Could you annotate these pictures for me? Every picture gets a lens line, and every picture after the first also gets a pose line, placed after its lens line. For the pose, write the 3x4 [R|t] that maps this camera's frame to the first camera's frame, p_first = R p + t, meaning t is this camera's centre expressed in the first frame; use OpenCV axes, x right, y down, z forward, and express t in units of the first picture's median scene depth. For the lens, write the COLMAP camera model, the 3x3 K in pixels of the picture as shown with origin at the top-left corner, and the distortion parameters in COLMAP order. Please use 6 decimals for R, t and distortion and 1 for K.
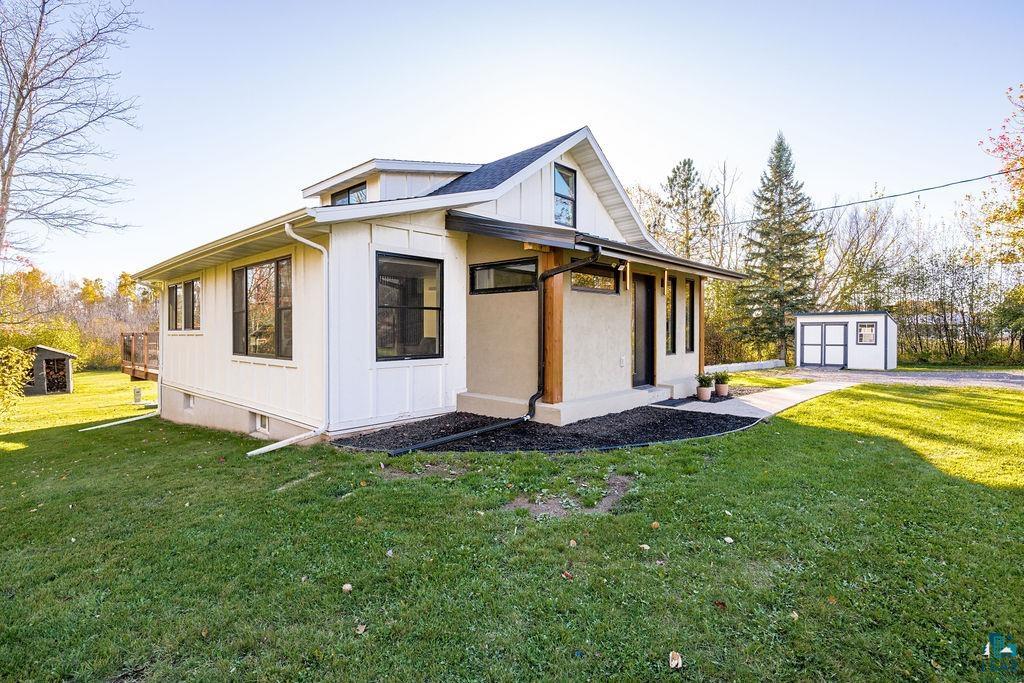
lens RADIAL K [[488.8, 0, 510.9], [0, 488.8, 340.9], [0, 0, 1]] dist [0.002014, 0.002208]
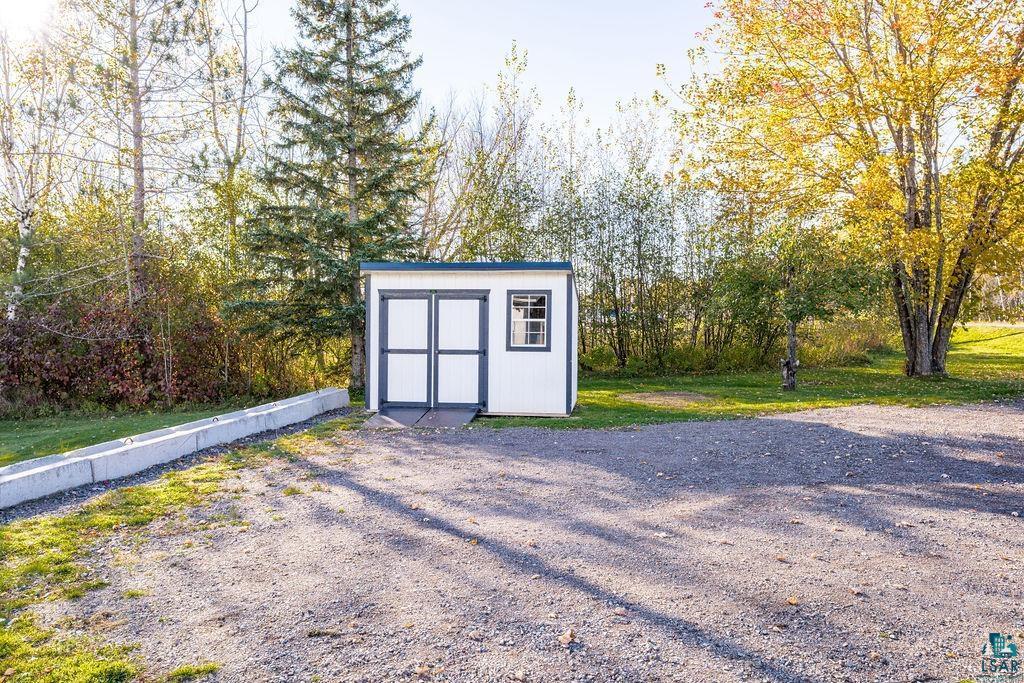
lens RADIAL K [[683.5, 0, 512.0], [0, 683.5, 341.5], [0, 0, 1]] dist [-0.002450, -0.000428]
pose [[0.779160, -0.011696, 0.626716, 0.355287], [0.000852, 0.999845, 0.017600, -0.008277], [-0.626825, -0.013180, 0.779049, 0.550887]]
